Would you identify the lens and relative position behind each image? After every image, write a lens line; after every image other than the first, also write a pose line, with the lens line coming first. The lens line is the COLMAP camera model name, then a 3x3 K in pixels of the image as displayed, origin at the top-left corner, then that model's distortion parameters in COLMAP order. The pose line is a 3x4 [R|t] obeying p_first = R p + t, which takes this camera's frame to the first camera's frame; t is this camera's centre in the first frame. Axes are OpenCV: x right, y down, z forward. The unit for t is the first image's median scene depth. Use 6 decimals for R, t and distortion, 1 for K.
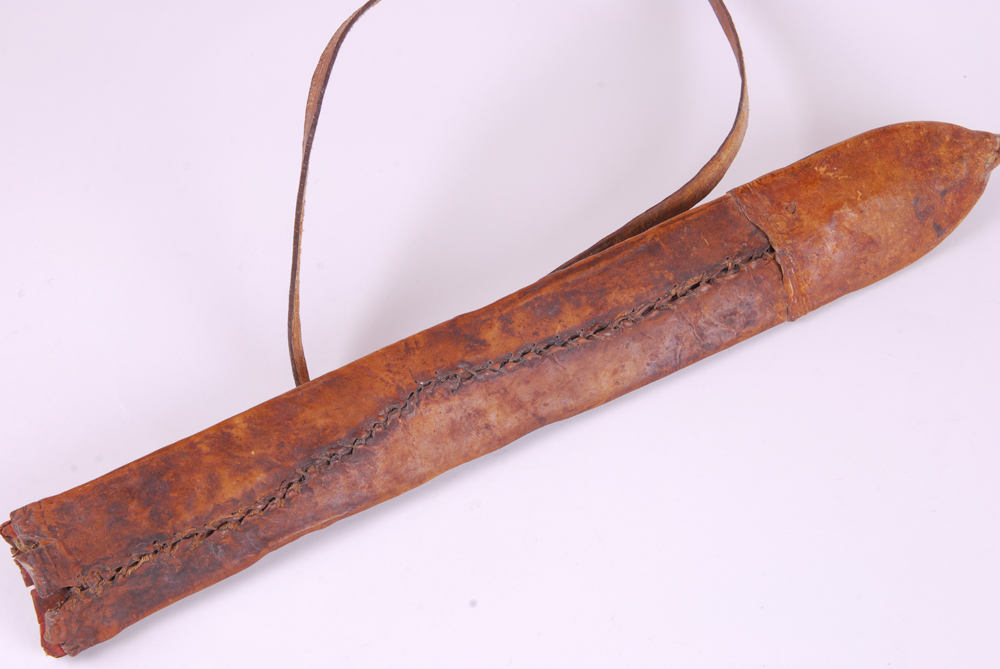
lens RADIAL K [[1795.4, 0, 514.8], [0, 1795.4, 336.9], [0, 0, 1]] dist [-0.017587, -0.011773]
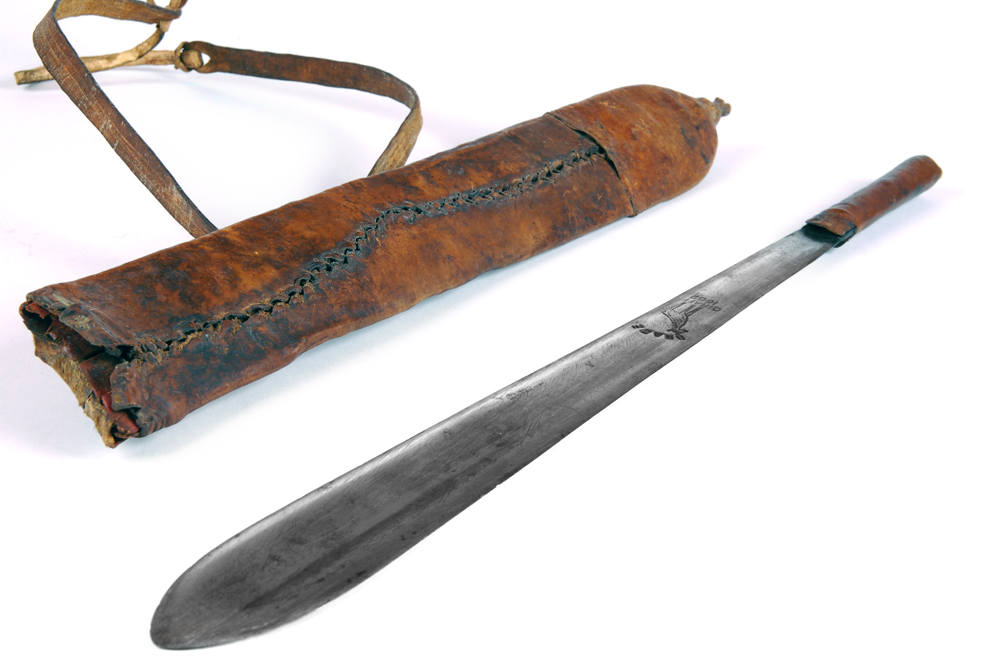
lens RADIAL K [[1795.4, 0, 514.8], [0, 1795.4, 336.9], [0, 0, 1]] dist [-0.017587, -0.011773]
pose [[0.862956, -0.107193, 0.493779, -0.449445], [0.341076, 0.844580, -0.412737, 0.478854], [-0.372793, 0.524590, 0.765396, 0.274927]]
